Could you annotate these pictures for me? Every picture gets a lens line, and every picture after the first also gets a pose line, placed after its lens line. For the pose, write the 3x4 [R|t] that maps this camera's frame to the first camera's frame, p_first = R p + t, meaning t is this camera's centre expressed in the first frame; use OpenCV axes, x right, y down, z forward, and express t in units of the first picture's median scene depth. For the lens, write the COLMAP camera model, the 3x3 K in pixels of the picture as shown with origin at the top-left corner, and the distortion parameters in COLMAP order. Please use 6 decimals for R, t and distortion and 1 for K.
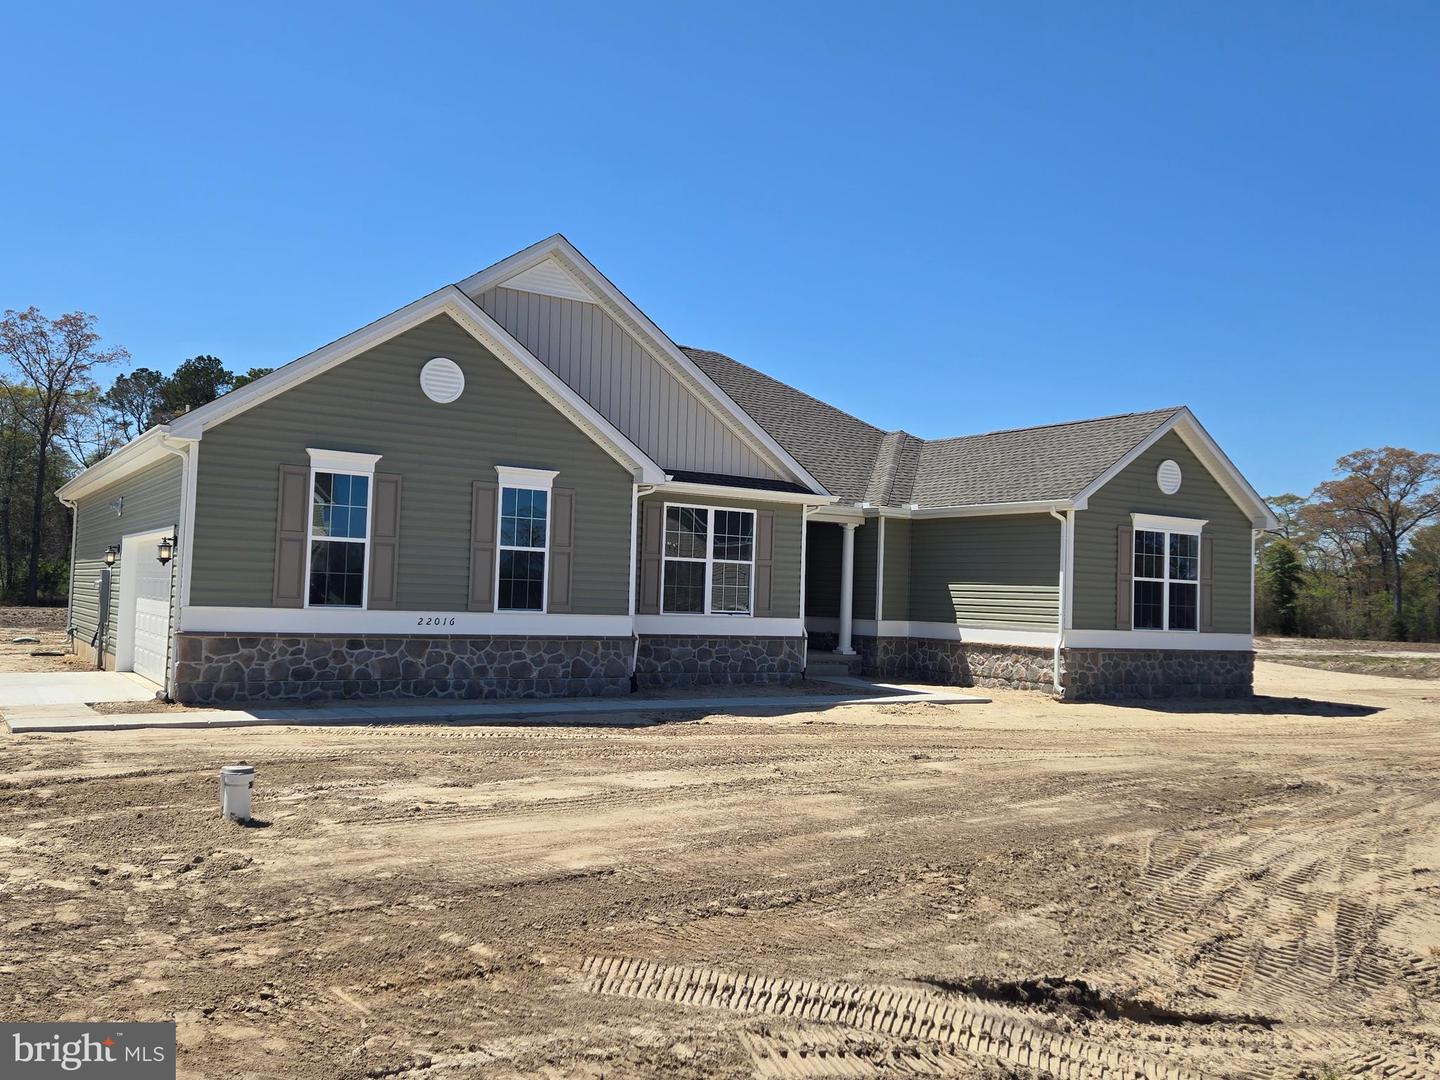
lens RADIAL K [[1205.4, 0, 721.3], [0, 1205.4, 541.5], [0, 0, 1]] dist [0.064925, -0.011522]
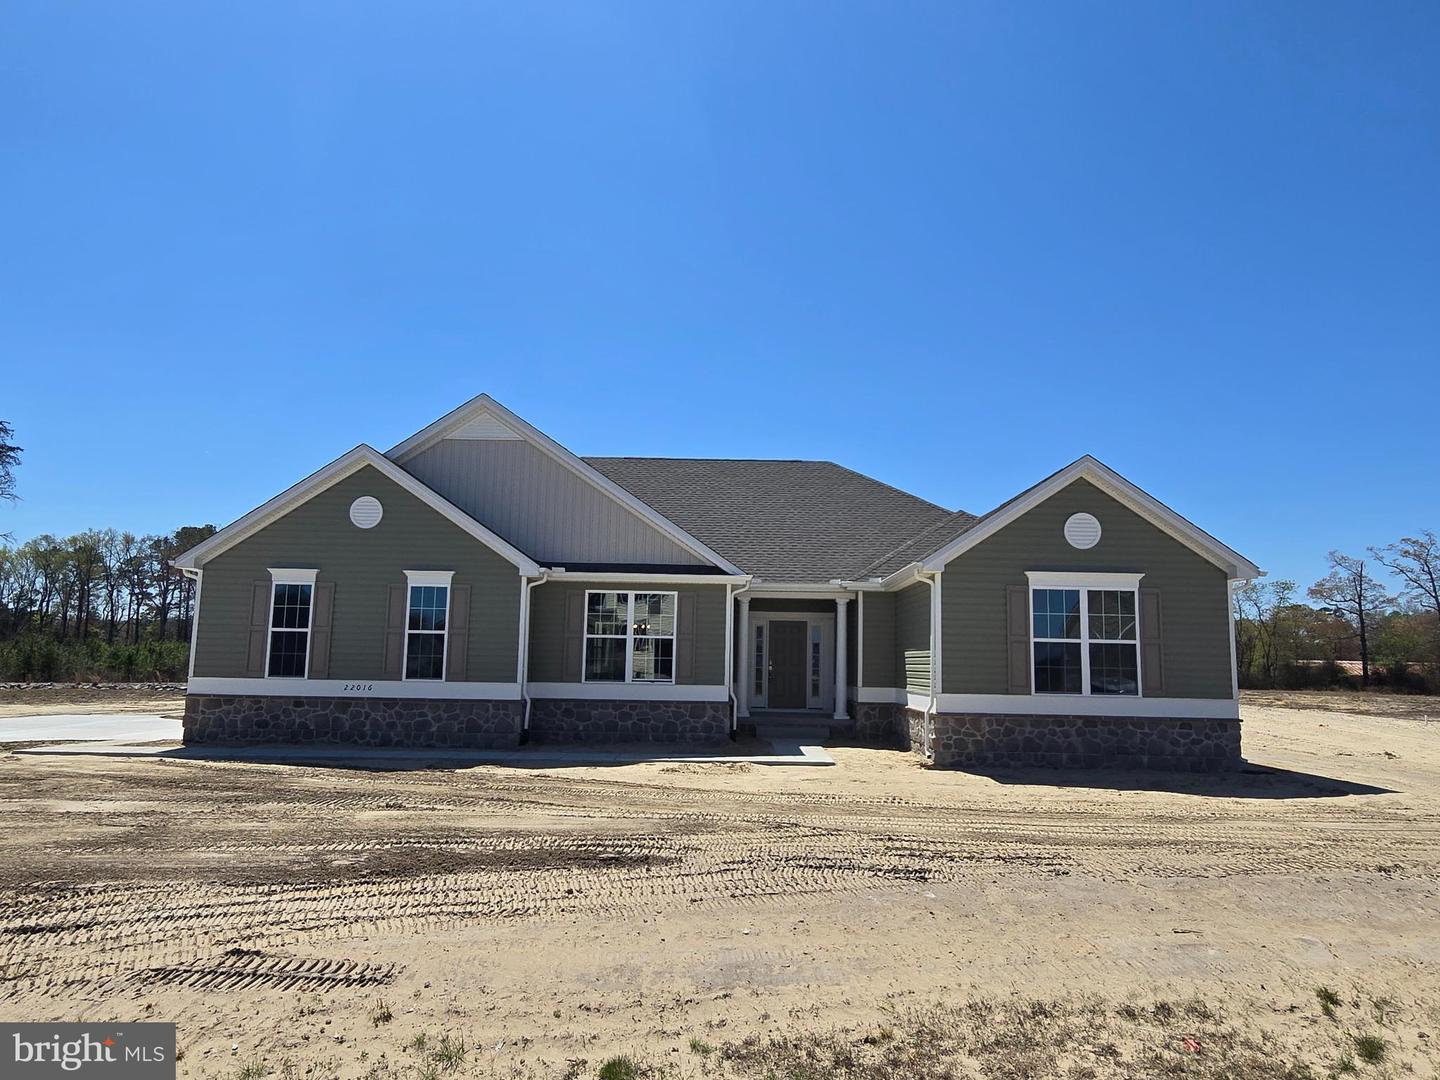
lens RADIAL K [[913.5, 0, 723.7], [0, 913.5, 552.9], [0, 0, 1]] dist [-0.001706, -0.001882]
pose [[0.846723, -0.084268, -0.525318, 0.545058], [0.036110, 0.994202, -0.101281, 0.028113], [0.530807, 0.066788, 0.844857, 0.278366]]
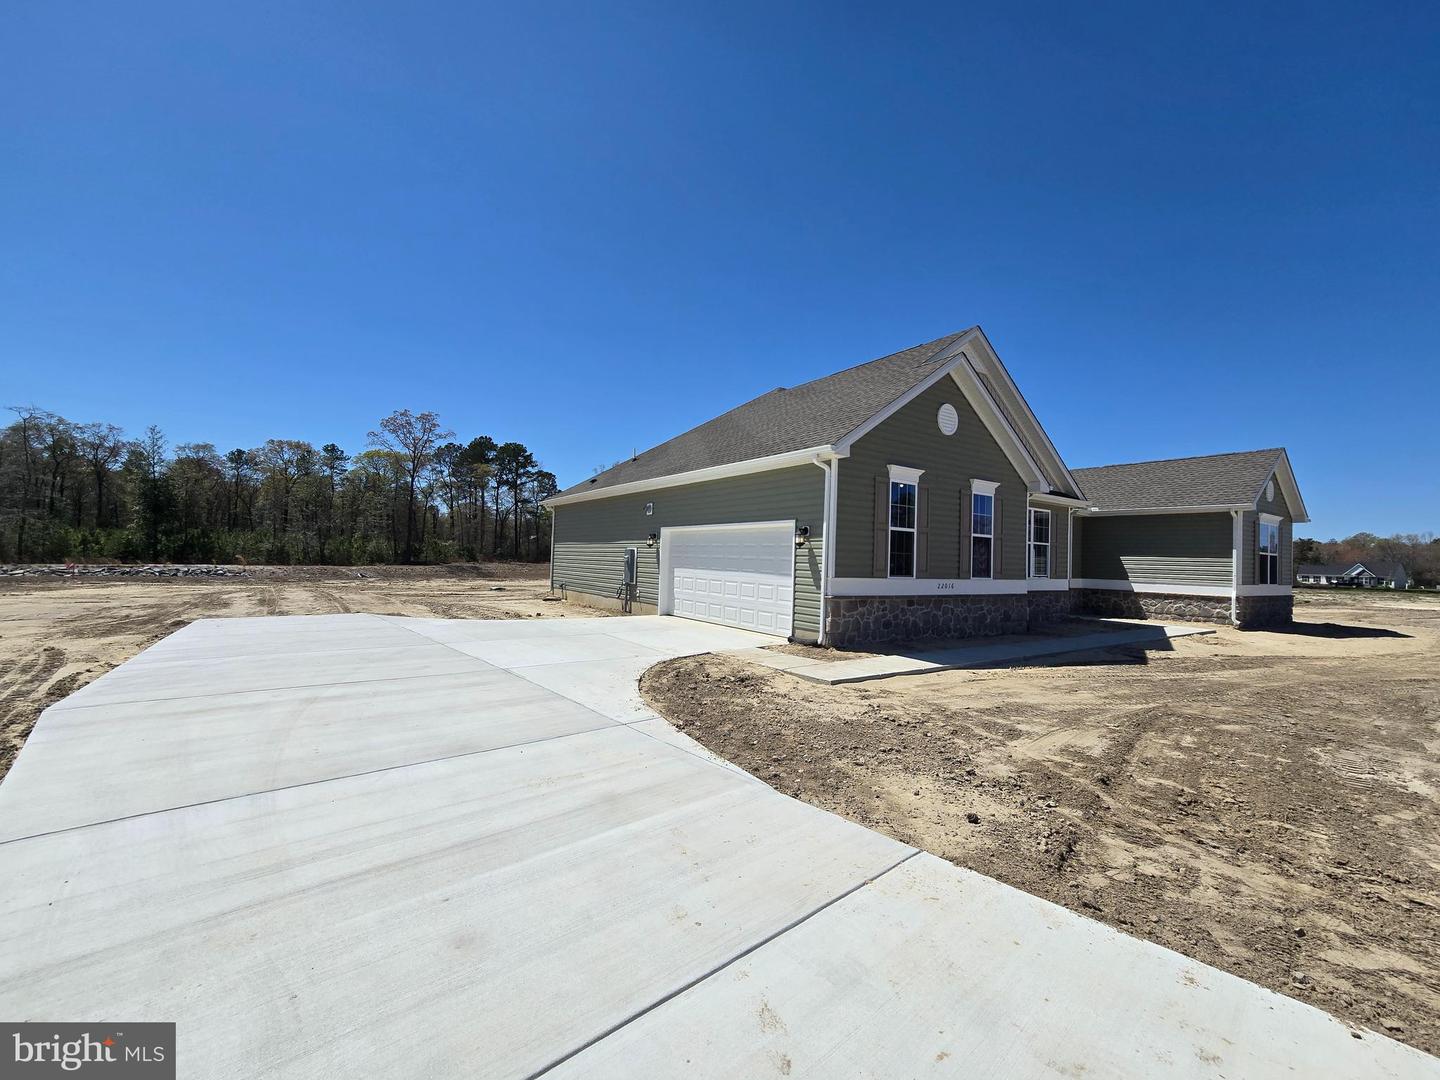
lens RADIAL K [[593.1, 0, 718.1], [0, 593.1, 546.4], [0, 0, 1]] dist [-0.002905, 0.002855]
pose [[0.999630, -0.002882, 0.027050, -0.432098], [0.002175, 0.999656, 0.026119, -0.000371], [-0.027116, -0.026050, 0.999293, 0.243726]]
